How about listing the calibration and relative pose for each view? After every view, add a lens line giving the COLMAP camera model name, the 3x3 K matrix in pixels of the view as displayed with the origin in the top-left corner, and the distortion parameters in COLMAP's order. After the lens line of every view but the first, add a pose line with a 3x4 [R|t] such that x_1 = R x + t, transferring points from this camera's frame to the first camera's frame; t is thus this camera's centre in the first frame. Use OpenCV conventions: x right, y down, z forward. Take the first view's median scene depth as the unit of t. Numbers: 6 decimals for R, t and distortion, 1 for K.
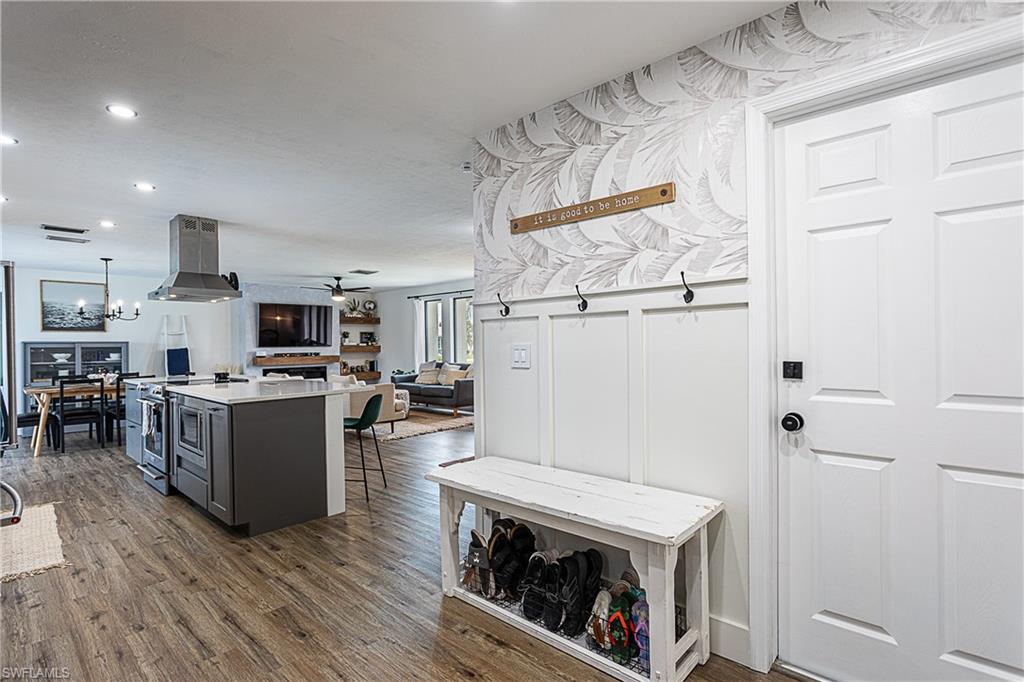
lens RADIAL K [[498.4, 0, 509.6], [0, 498.4, 342.4], [0, 0, 1]] dist [-0.003526, 0.000677]
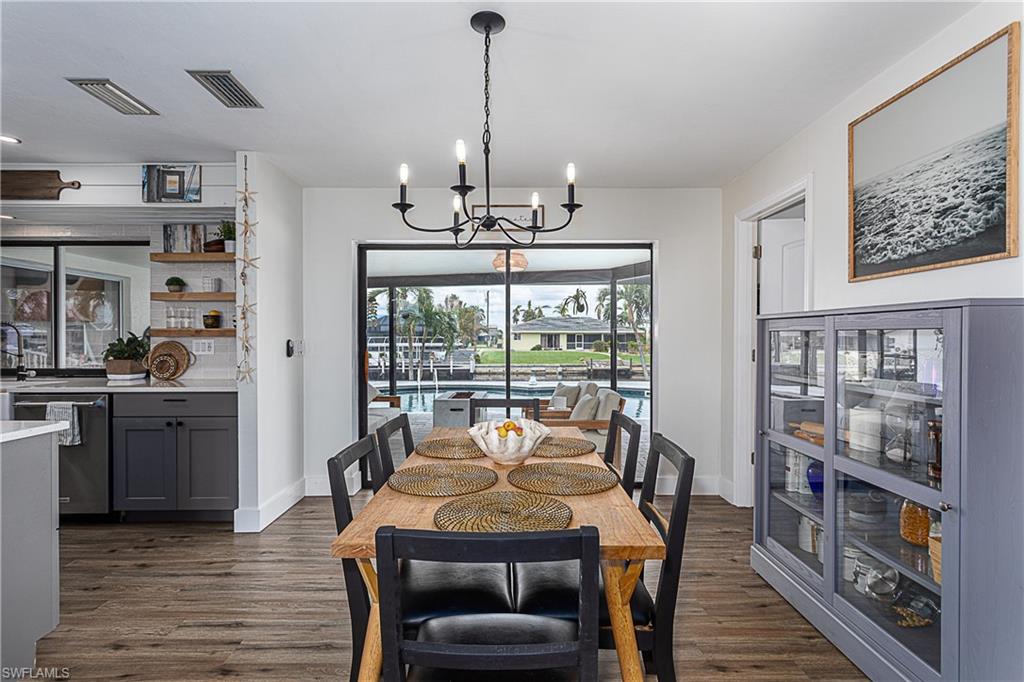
lens RADIAL K [[493.0, 0, 509.3], [0, 493.0, 341.9], [0, 0, 1]] dist [0.002934, -0.000219]
pose [[-0.728778, 0.022278, -0.684388, -0.429370], [0.012625, 0.999738, 0.019099, 0.006914], [0.684634, 0.005278, -0.728868, 0.839689]]
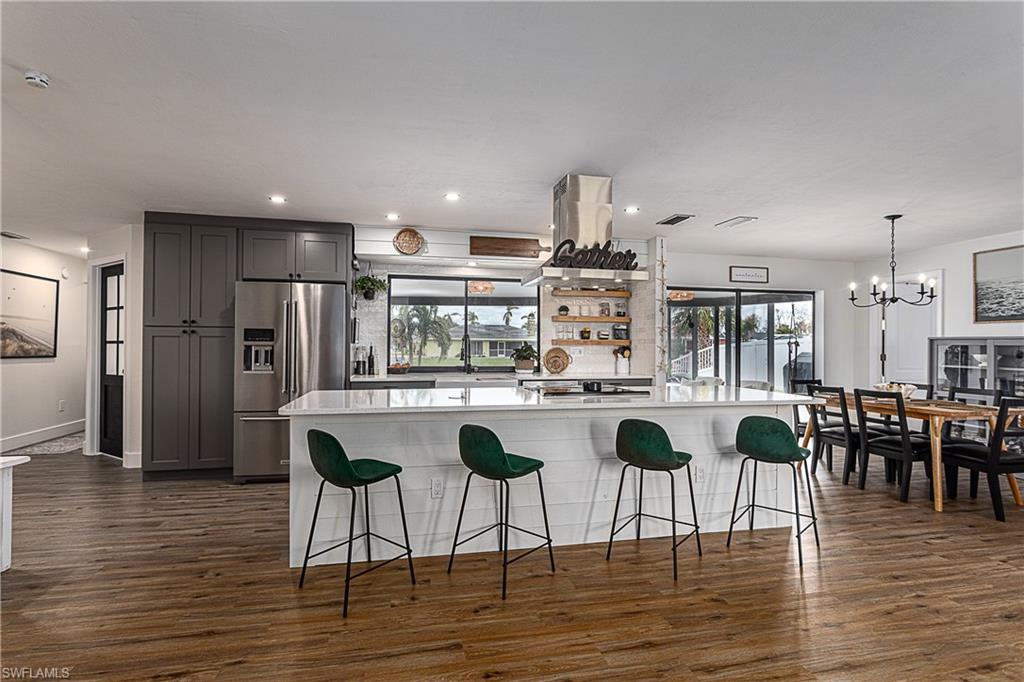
lens RADIAL K [[498.4, 0, 509.6], [0, 498.4, 342.4], [0, 0, 1]] dist [-0.003526, 0.000677]
pose [[-0.563933, 0.007573, -0.825786, 0.037461], [0.002248, 0.999968, 0.007636, -0.000613], [0.825818, 0.002450, -0.563932, 0.657054]]
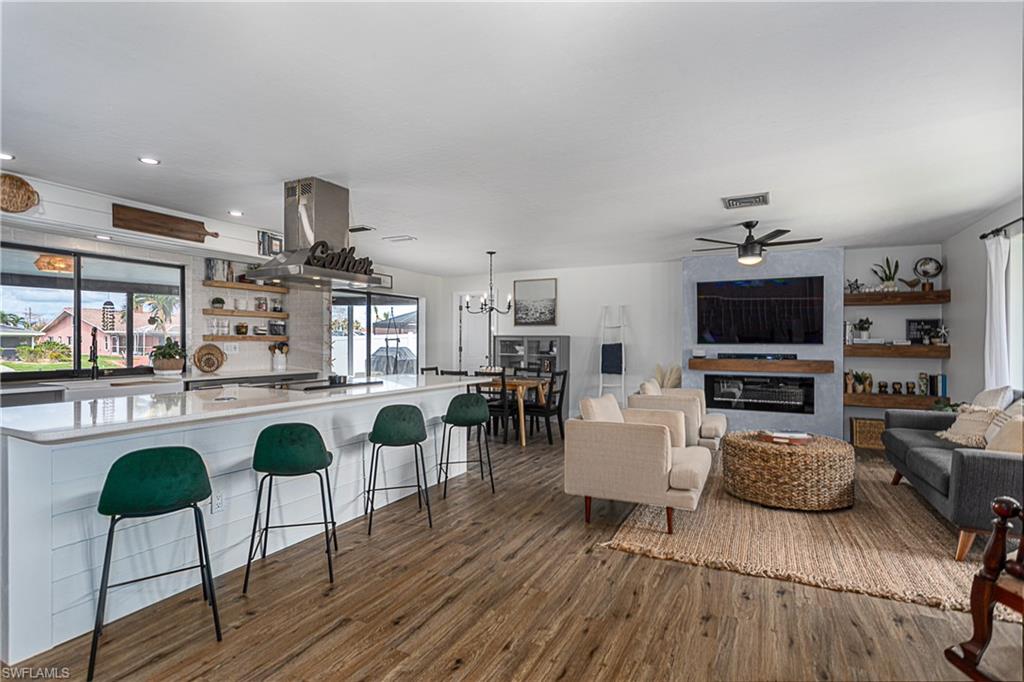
lens RADIAL K [[498.4, 0, 509.6], [0, 498.4, 342.4], [0, 0, 1]] dist [-0.003526, 0.000677]
pose [[0.272415, 0.015942, -0.962048, 0.115683], [-0.006589, 0.999870, 0.014704, -0.001354], [0.962157, 0.002333, 0.272485, 0.527425]]
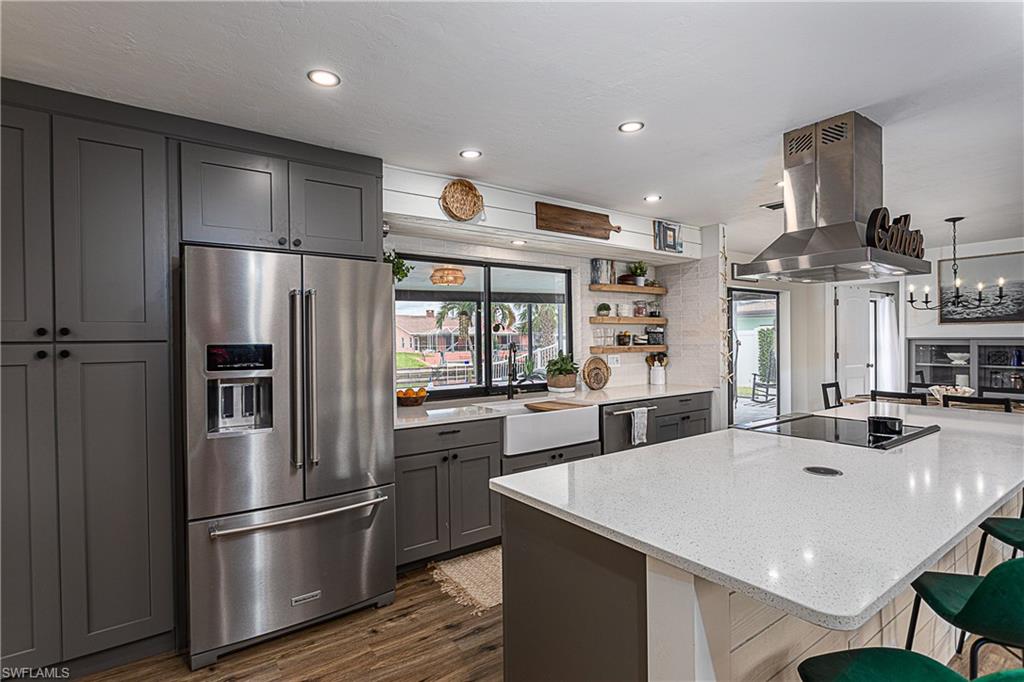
lens RADIAL K [[498.4, 0, 509.6], [0, 498.4, 342.4], [0, 0, 1]] dist [-0.003526, 0.000677]
pose [[-0.197516, 0.022766, -0.980035, -0.014594], [0.013286, 0.999701, 0.020546, -0.014433], [0.980210, -0.008962, -0.197759, 0.371687]]
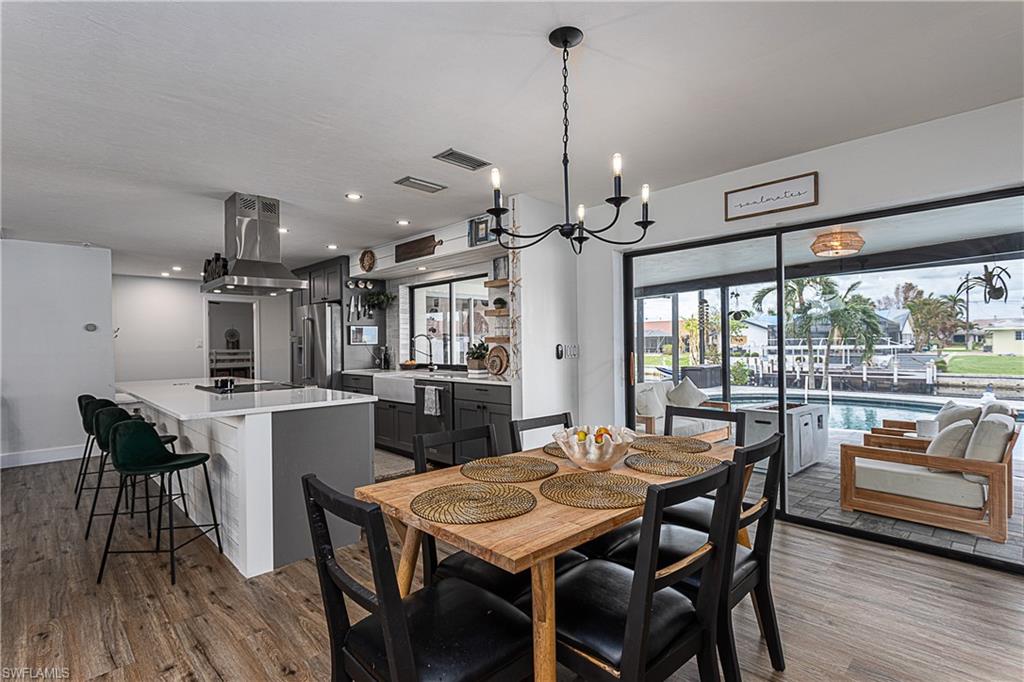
lens RADIAL K [[492.8, 0, 511.3], [0, 492.8, 343.5], [0, 0, 1]] dist [0.001651, -0.000161]
pose [[-0.998365, 0.029372, 0.049032, -0.543983], [0.029334, 0.999569, -0.001486, 0.008964], [-0.049055, -0.000045, -0.998796, 0.892990]]
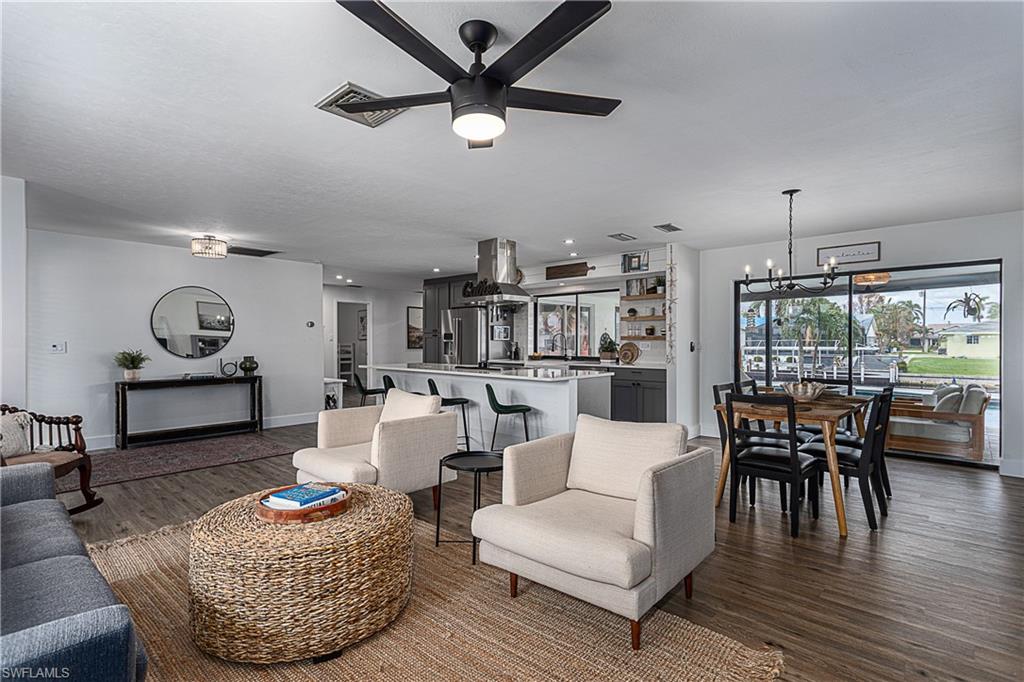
lens RADIAL K [[493.0, 0, 509.3], [0, 493.0, 341.9], [0, 0, 1]] dist [0.002934, -0.000219]
pose [[-0.999859, 0.016533, -0.002935, -0.319990], [0.016529, 0.999863, 0.001120, 0.005718], [0.002953, 0.001071, -0.999995, 1.104022]]
